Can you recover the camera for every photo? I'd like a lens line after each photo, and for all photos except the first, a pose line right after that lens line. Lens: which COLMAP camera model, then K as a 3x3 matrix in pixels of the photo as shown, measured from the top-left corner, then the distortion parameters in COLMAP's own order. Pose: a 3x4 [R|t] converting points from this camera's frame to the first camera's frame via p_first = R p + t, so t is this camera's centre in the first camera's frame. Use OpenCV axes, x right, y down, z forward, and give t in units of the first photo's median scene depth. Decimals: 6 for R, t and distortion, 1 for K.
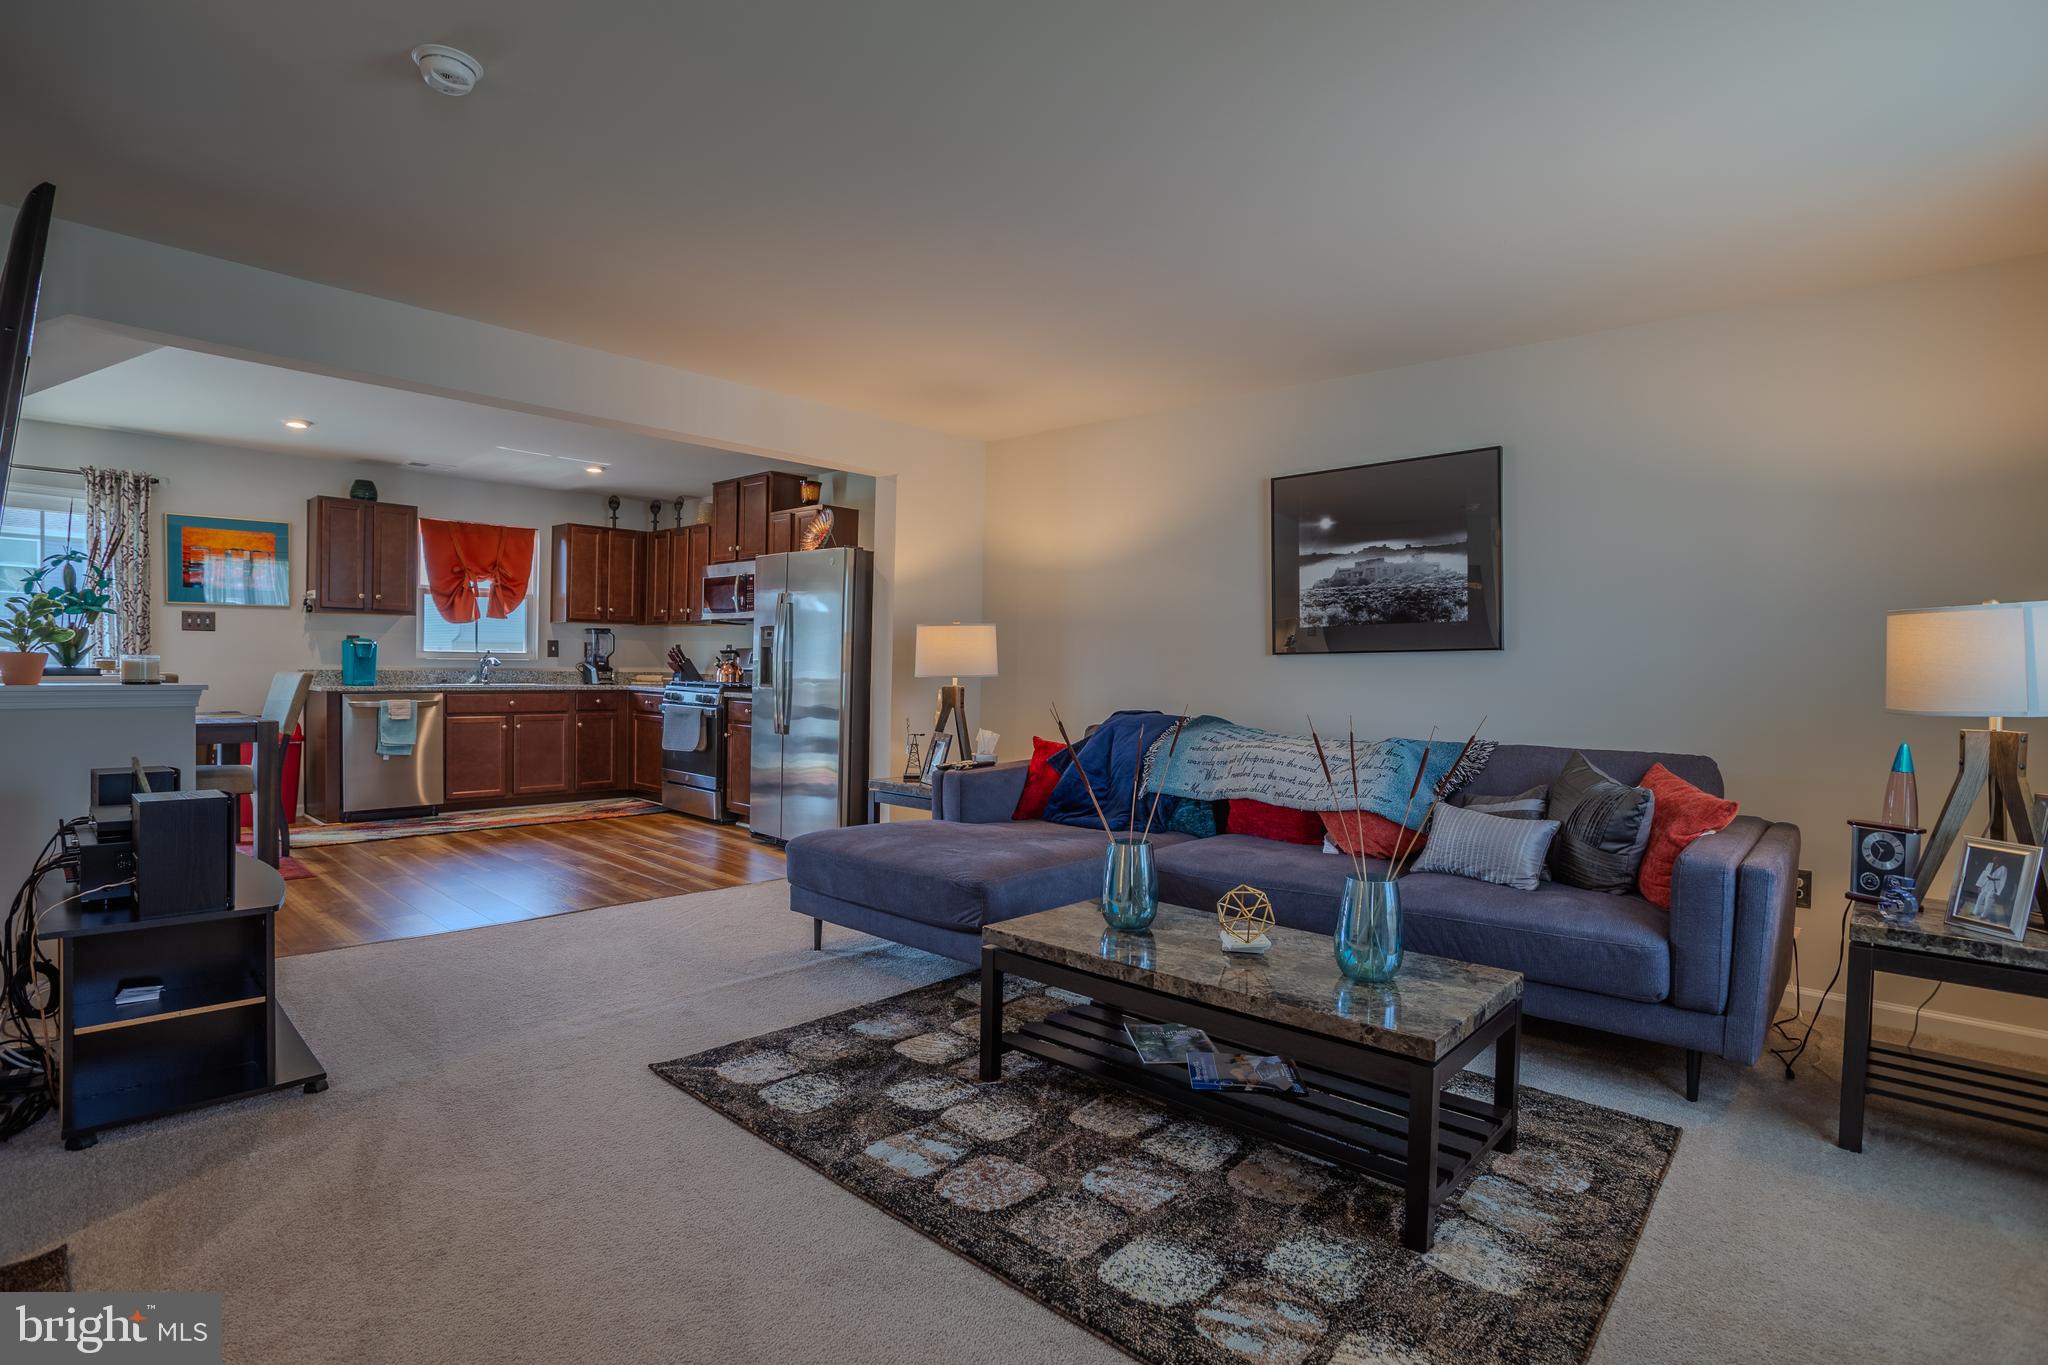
lens RADIAL K [[1016.6, 0, 1022.1], [0, 1016.6, 686.7], [0, 0, 1]] dist [-0.063166, 0.024784]
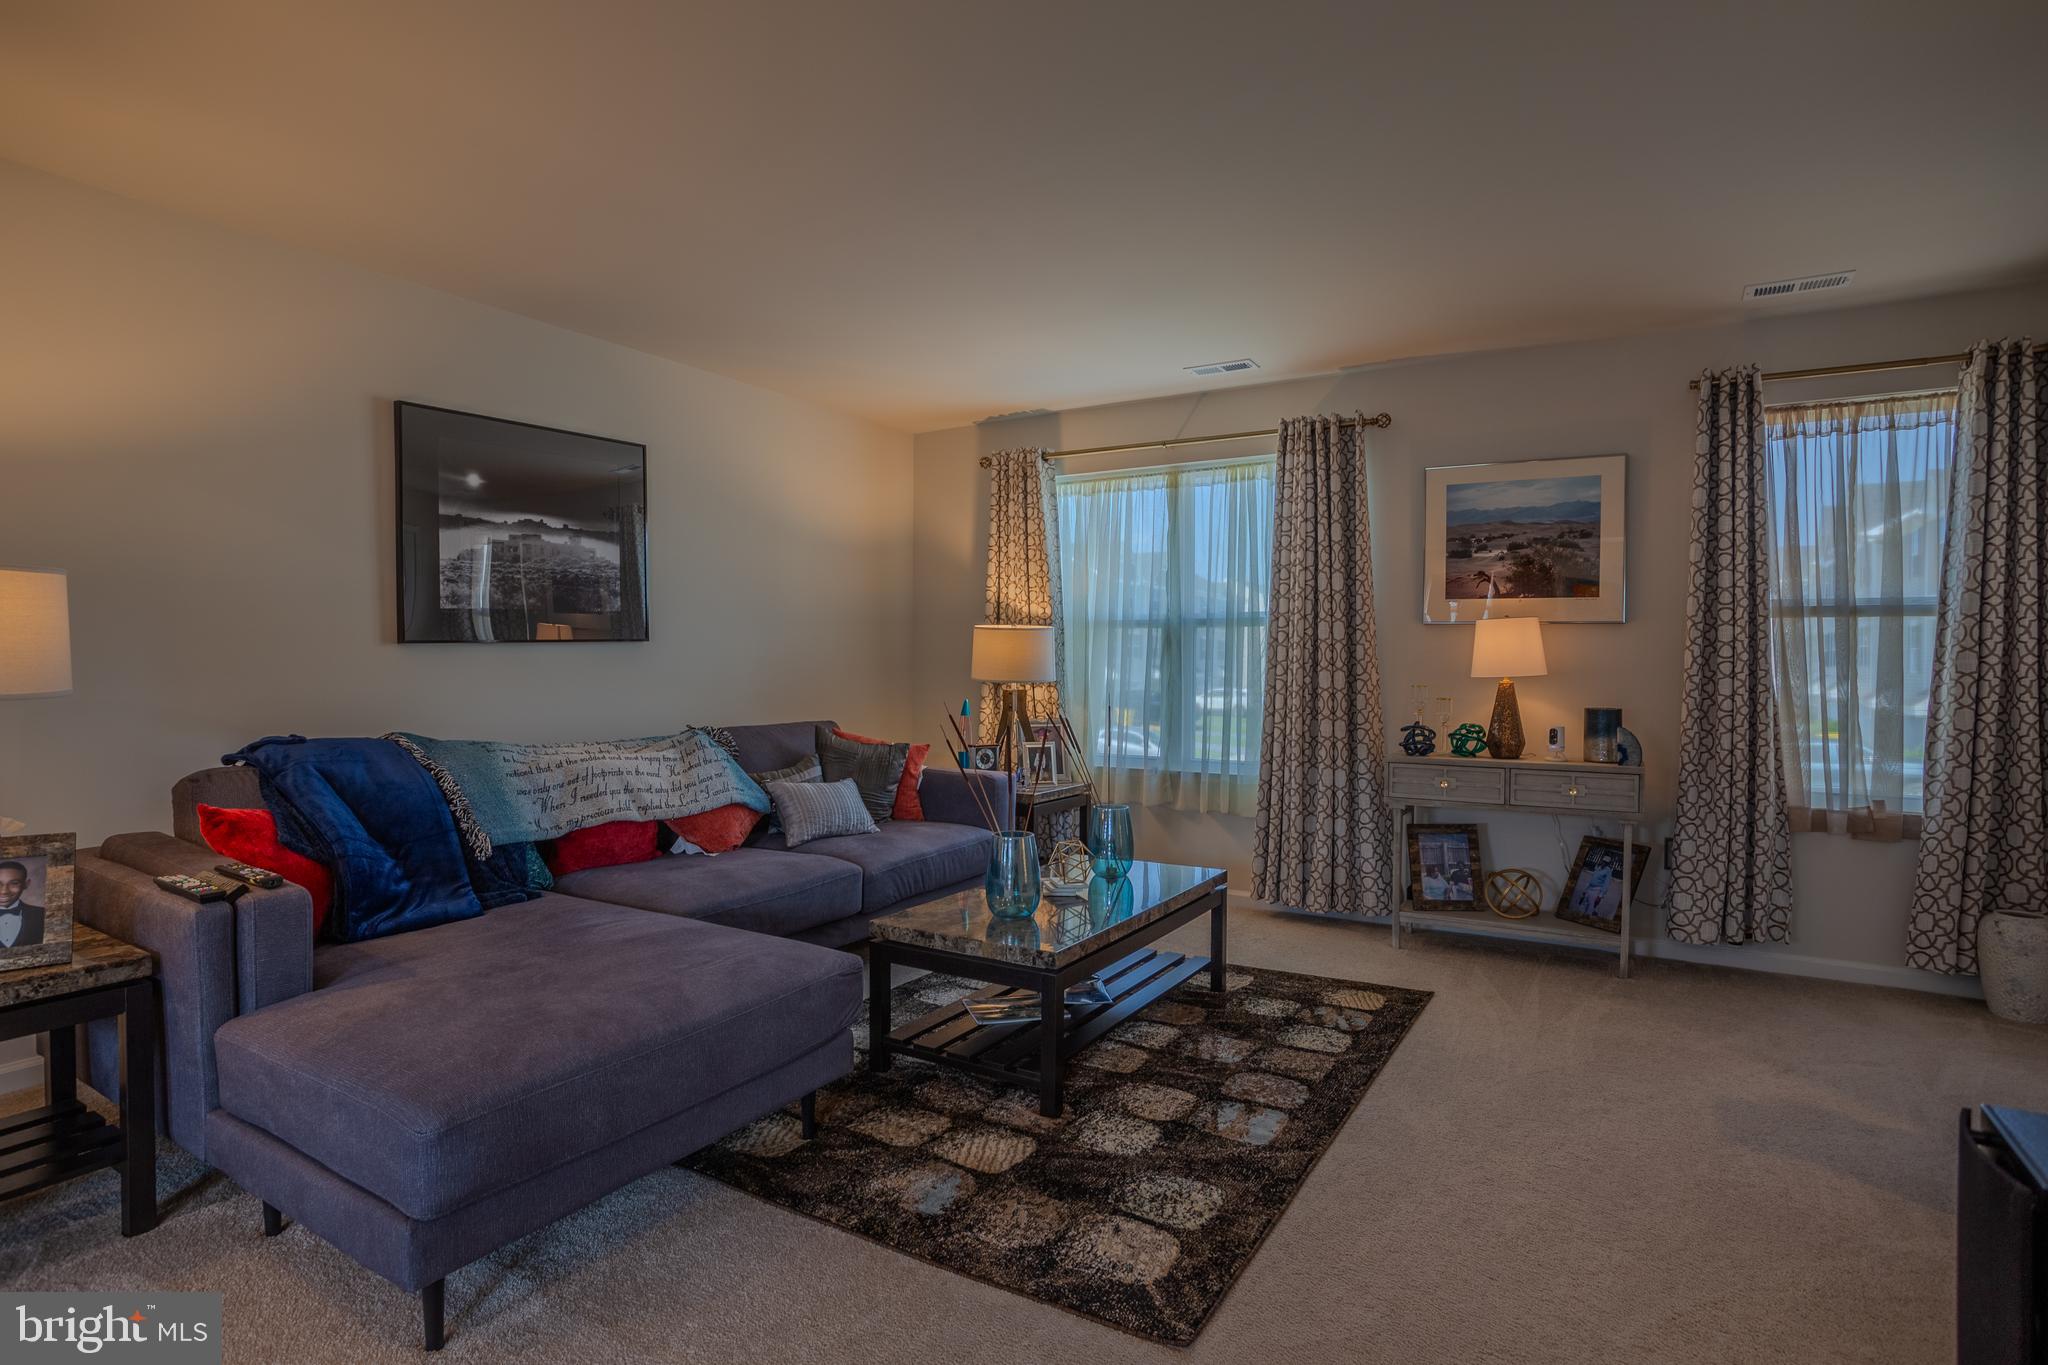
lens RADIAL K [[1016.6, 0, 1017.0], [0, 1016.6, 671.1], [0, 0, 1]] dist [-0.063166, 0.024784]
pose [[-0.180669, -0.026796, 0.983179, -0.407625], [0.011790, 0.999498, 0.029408, -0.020595], [-0.983473, 0.016905, -0.180263, 0.525034]]
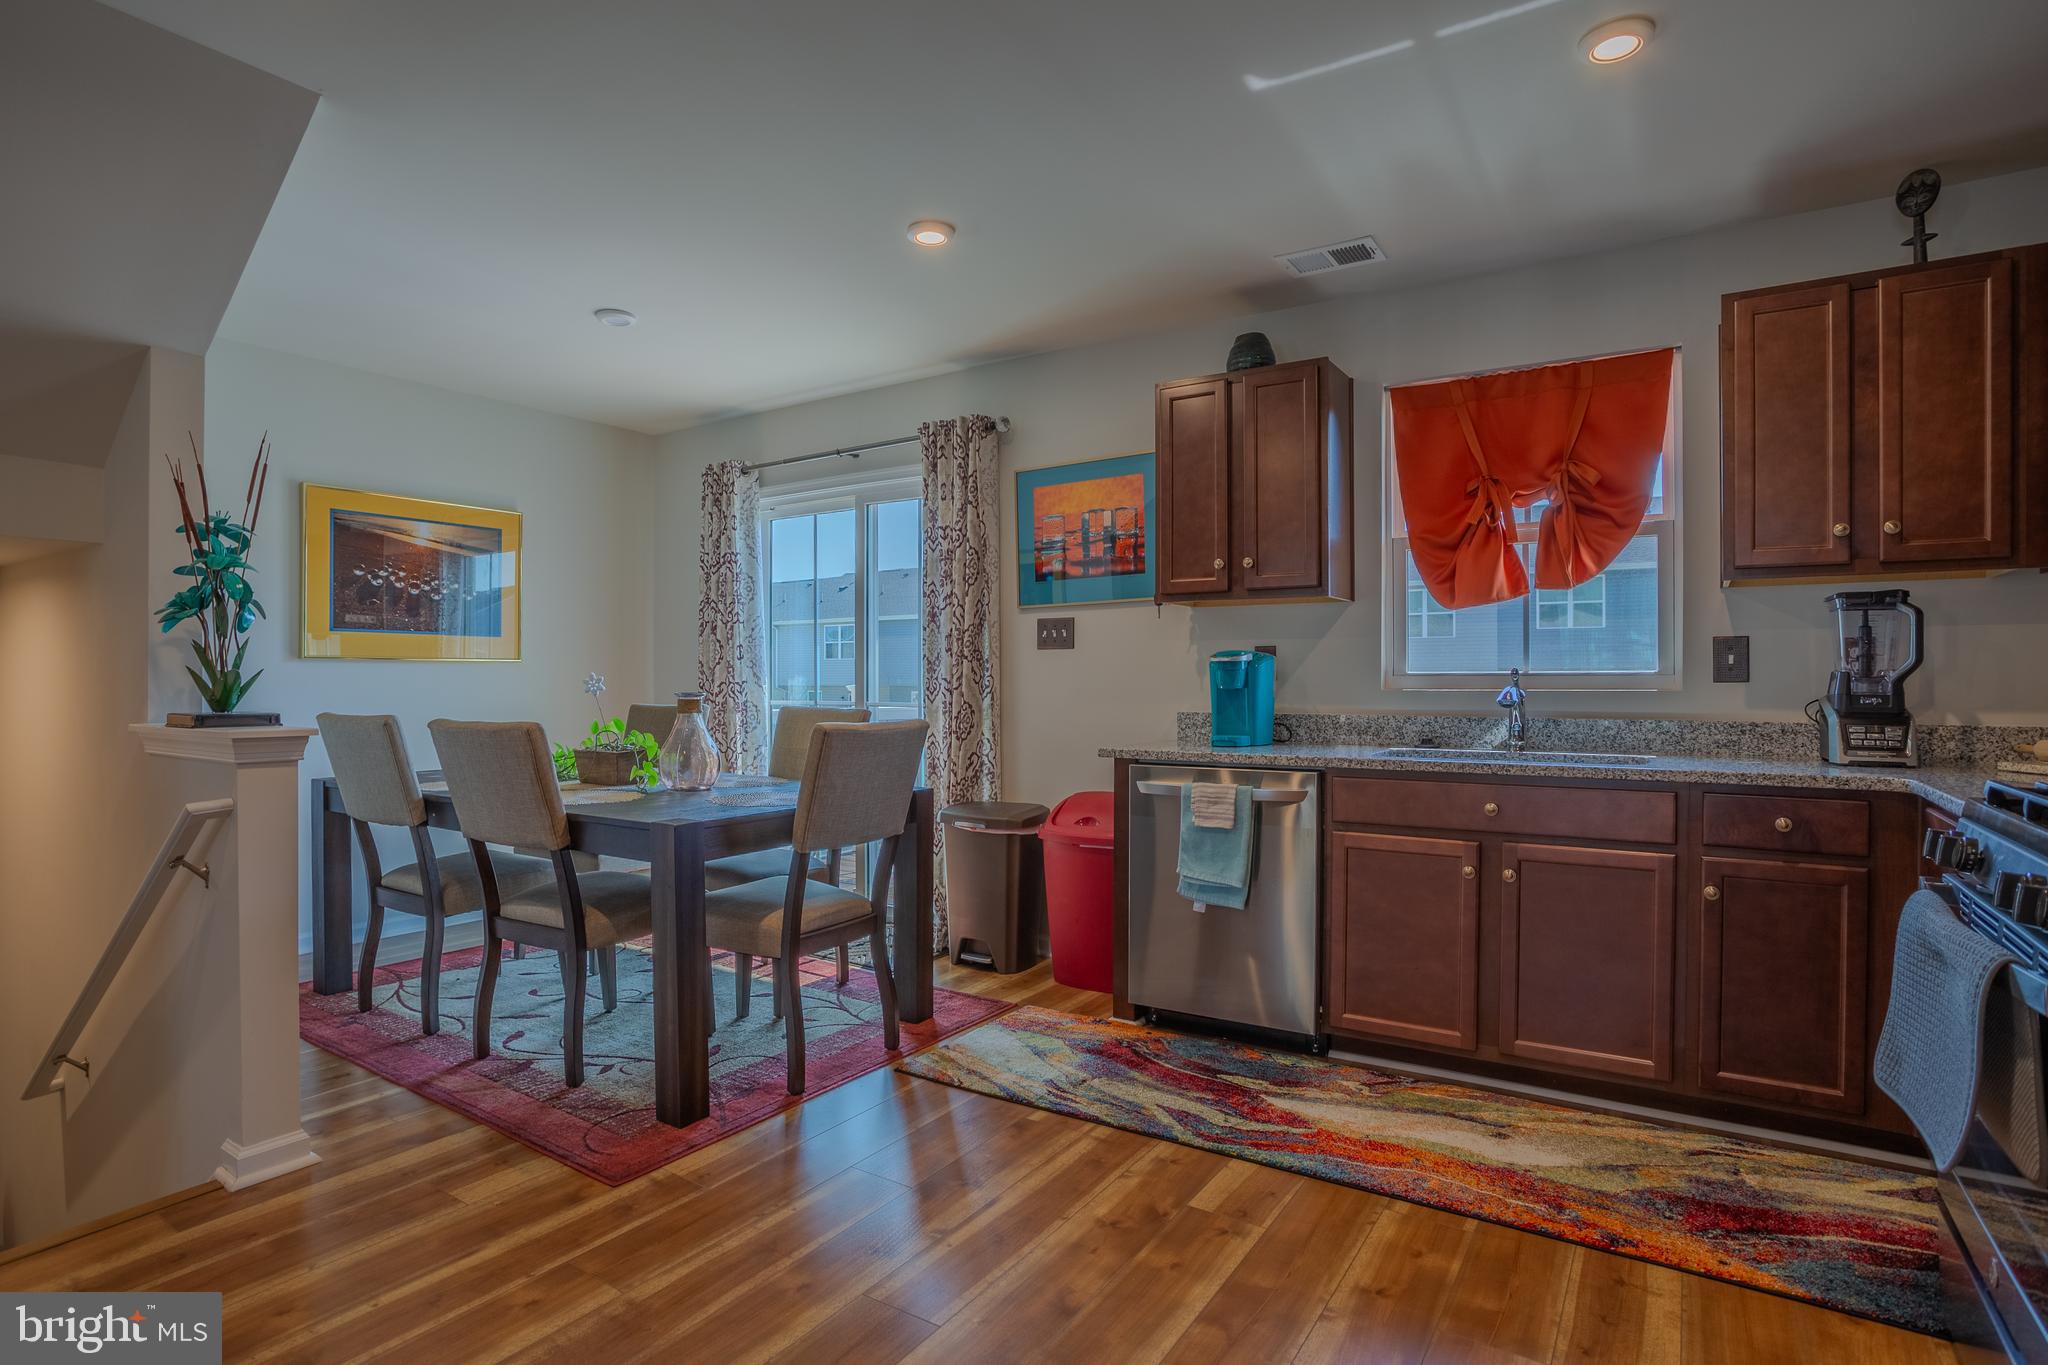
lens RADIAL K [[1059.6, 0, 994.6], [0, 1059.6, 680.7], [0, 0, 1]] dist [-0.065103, 0.018702]
pose [[0.144629, -0.015070, -0.989371, -0.173302], [-0.018965, 0.999658, -0.017999, -0.023447], [0.989304, 0.021366, 0.144294, 0.857041]]
